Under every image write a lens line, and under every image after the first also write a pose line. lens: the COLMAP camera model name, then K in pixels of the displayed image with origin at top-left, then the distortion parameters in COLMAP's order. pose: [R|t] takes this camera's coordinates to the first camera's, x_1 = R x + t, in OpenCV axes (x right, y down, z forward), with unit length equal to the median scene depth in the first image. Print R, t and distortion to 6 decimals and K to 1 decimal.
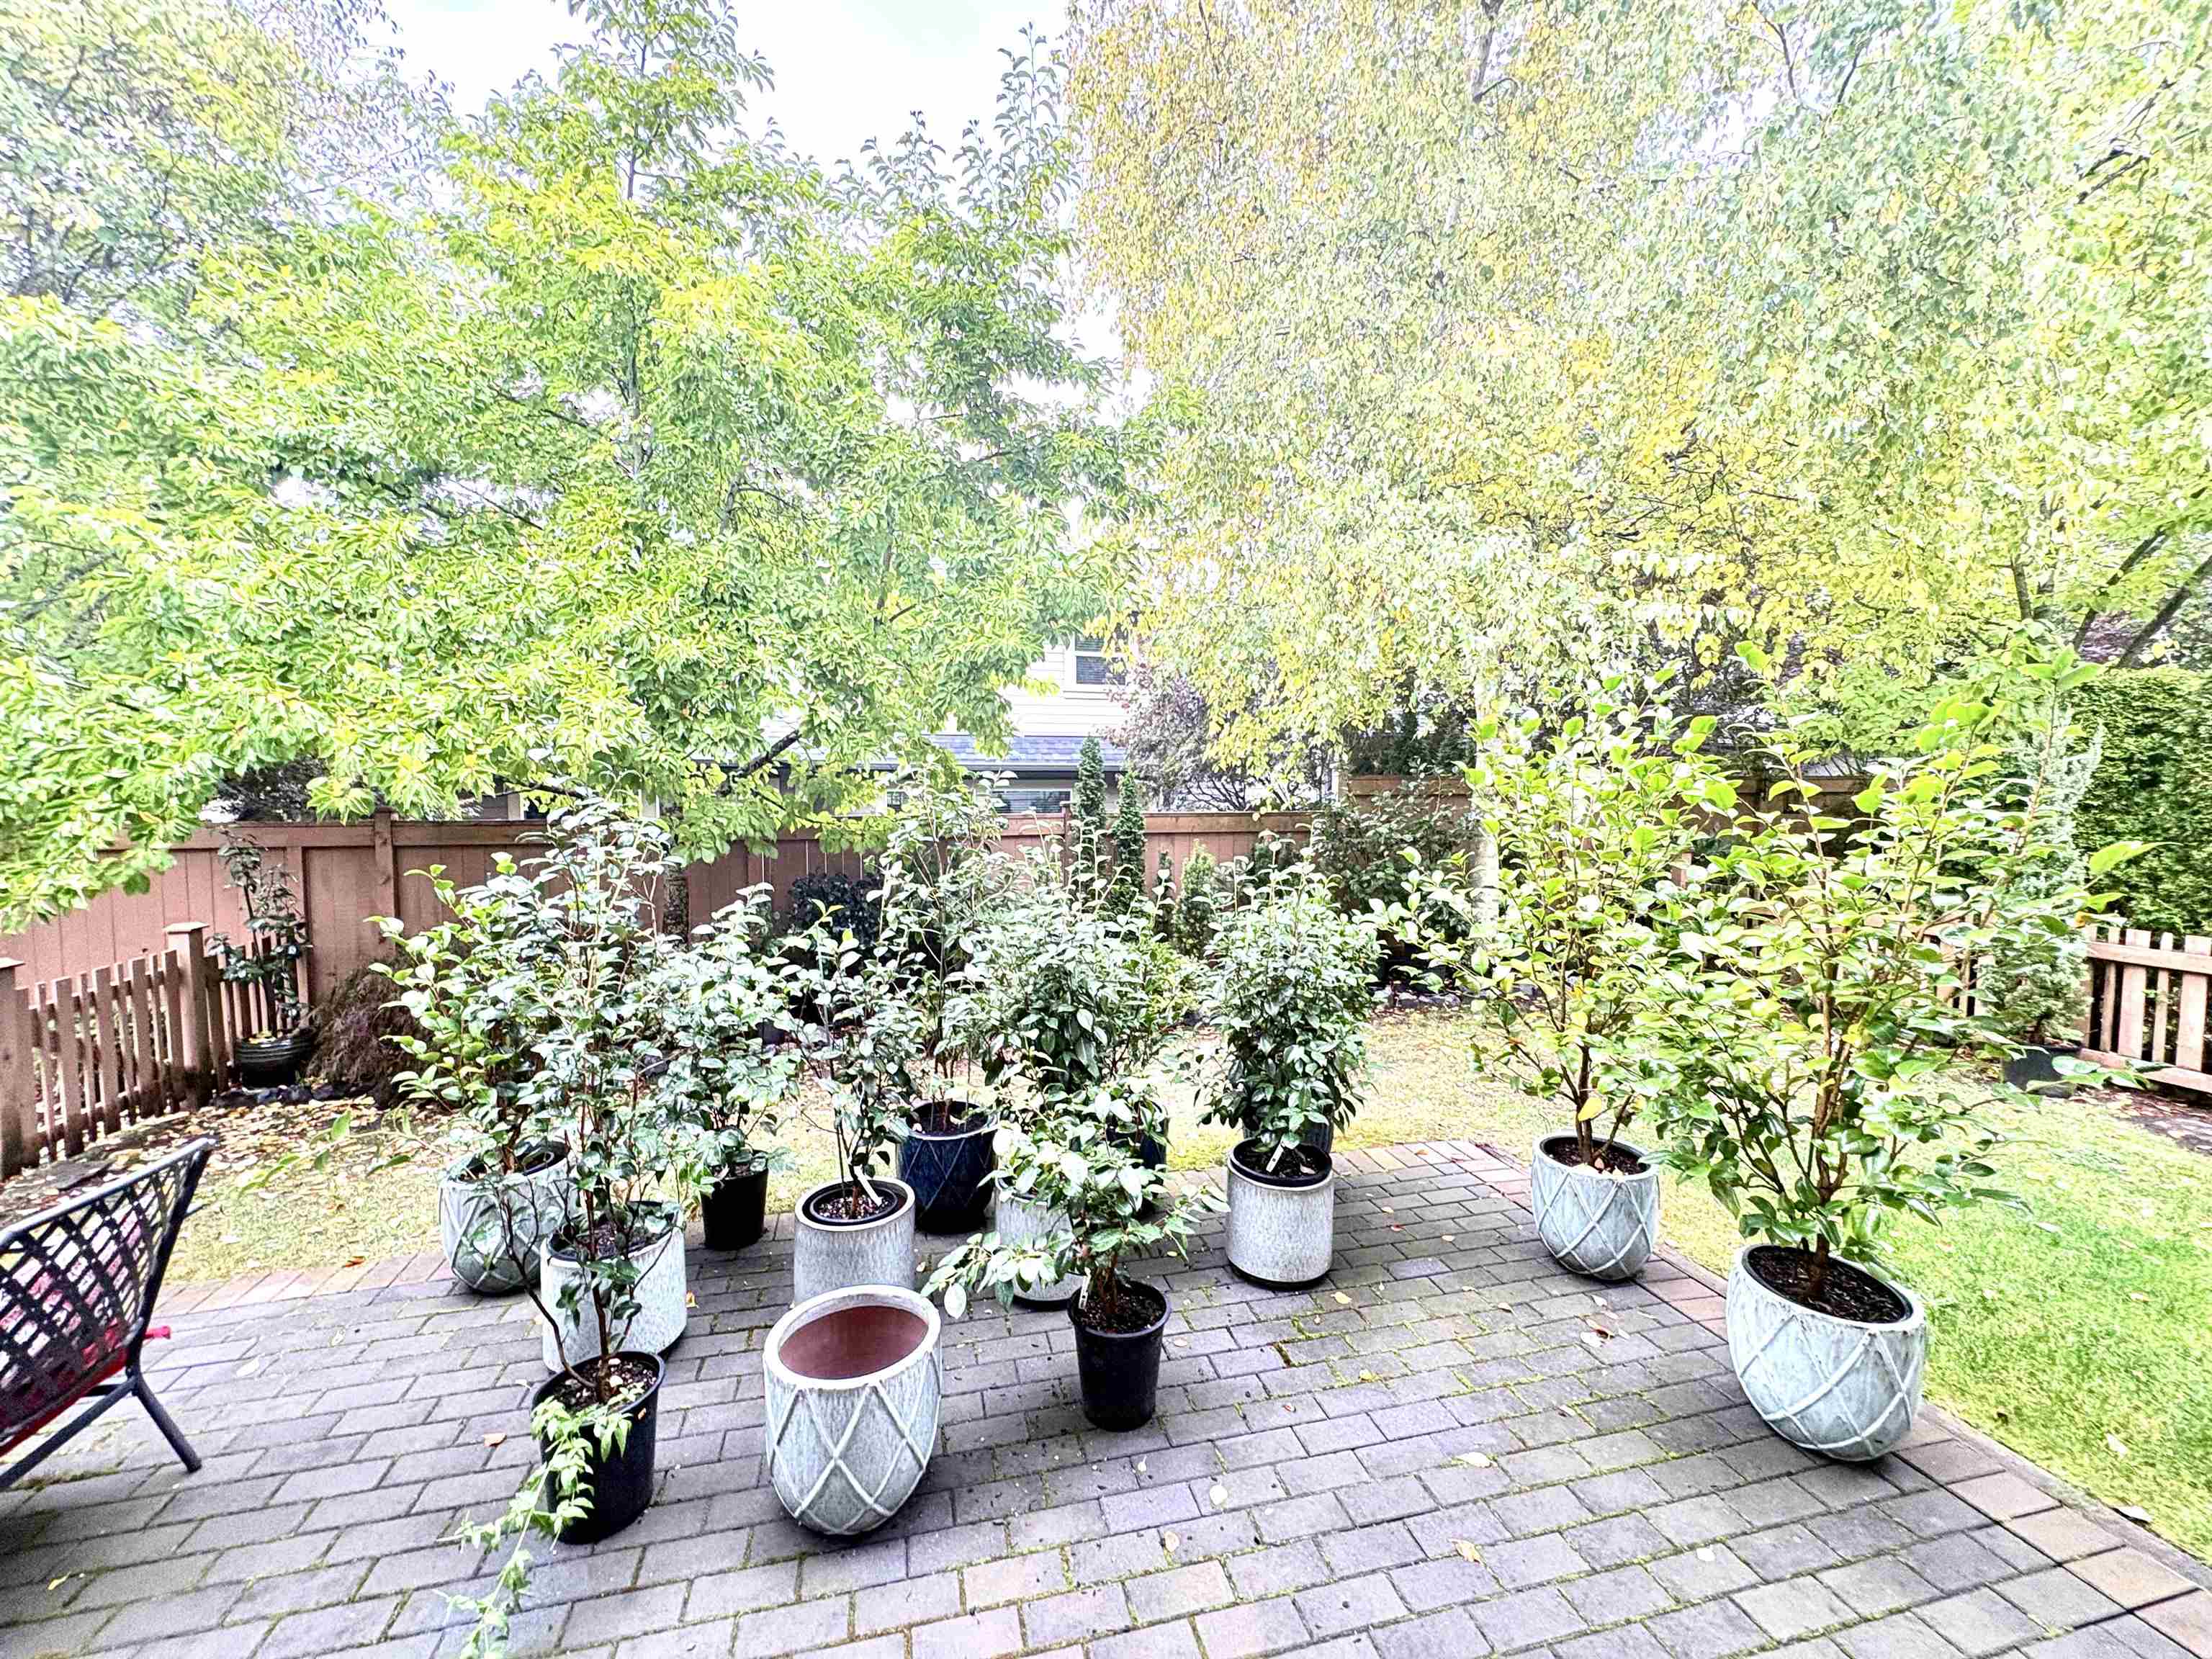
lens RADIAL K [[879.0, 0, 1103.6], [0, 879.0, 827.8], [0, 0, 1]] dist [-0.000456, 0.000186]
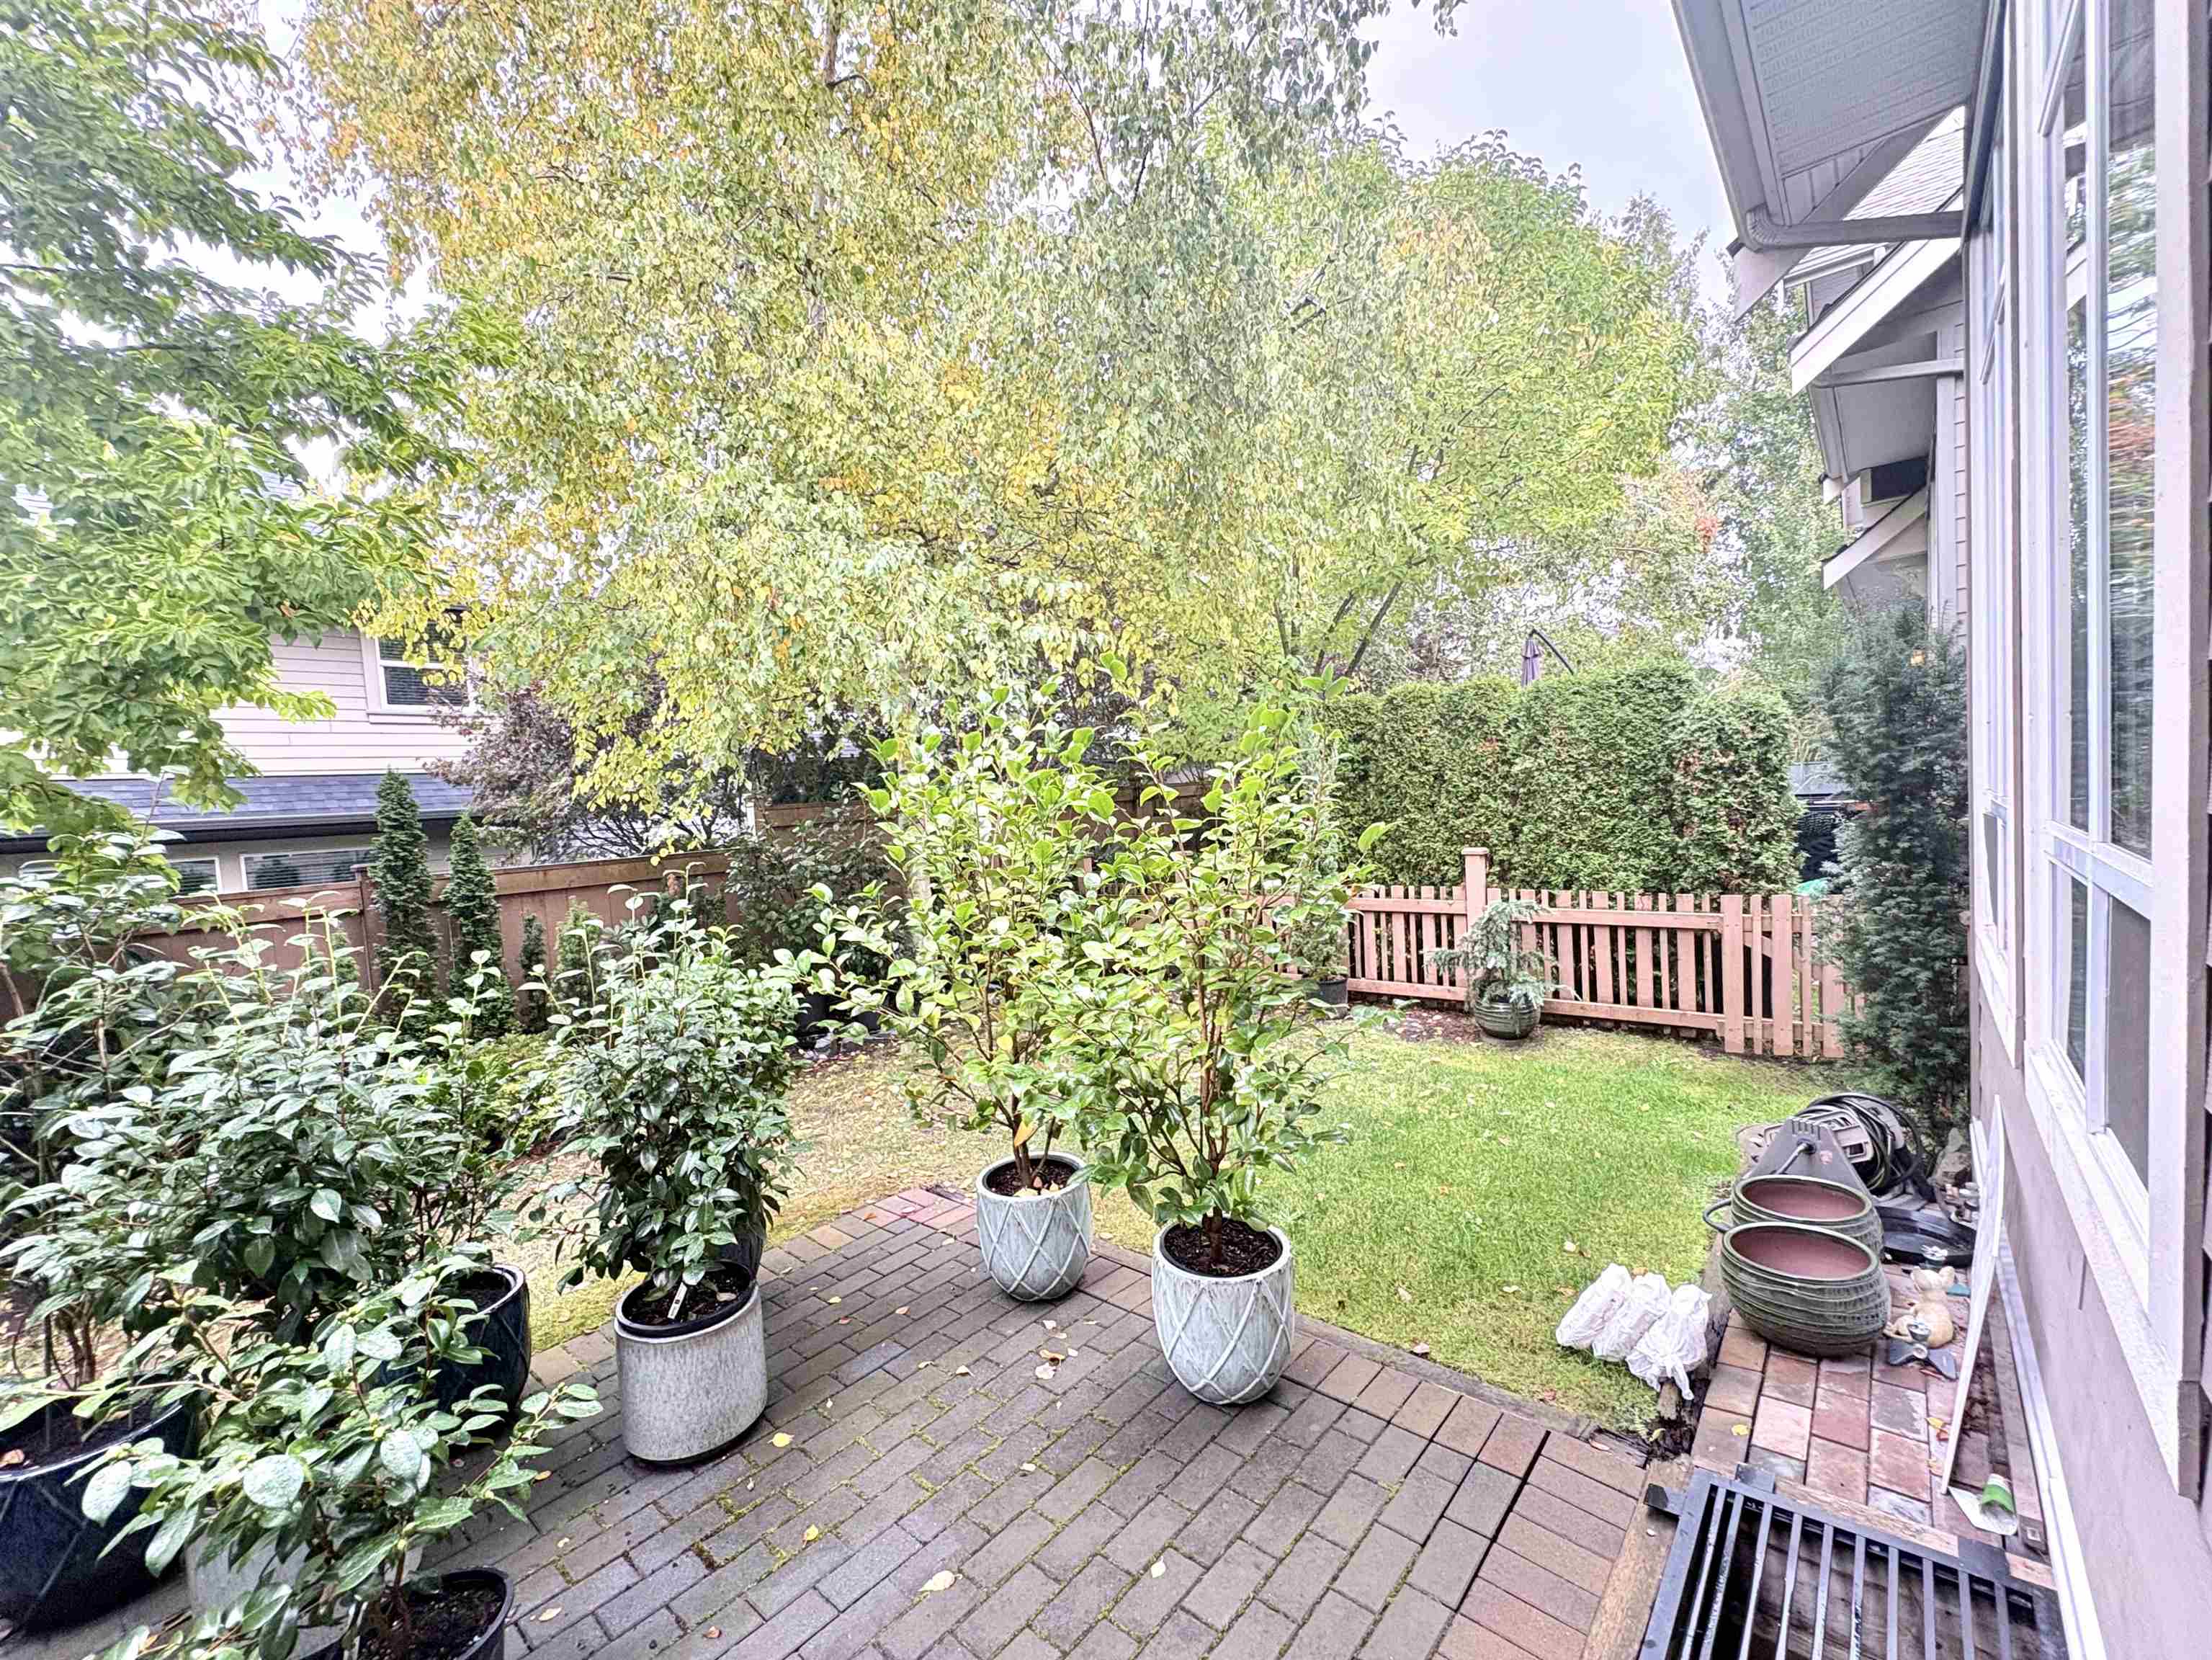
lens RADIAL K [[879.1, 0, 1103.6], [0, 879.1, 828.3], [0, 0, 1]] dist [-0.000456, 0.000186]
pose [[0.822413, -0.072158, 0.564295, 0.097194], [0.089842, 0.995950, -0.003581, -0.004005], [-0.561751, 0.053643, 0.825565, 0.122736]]
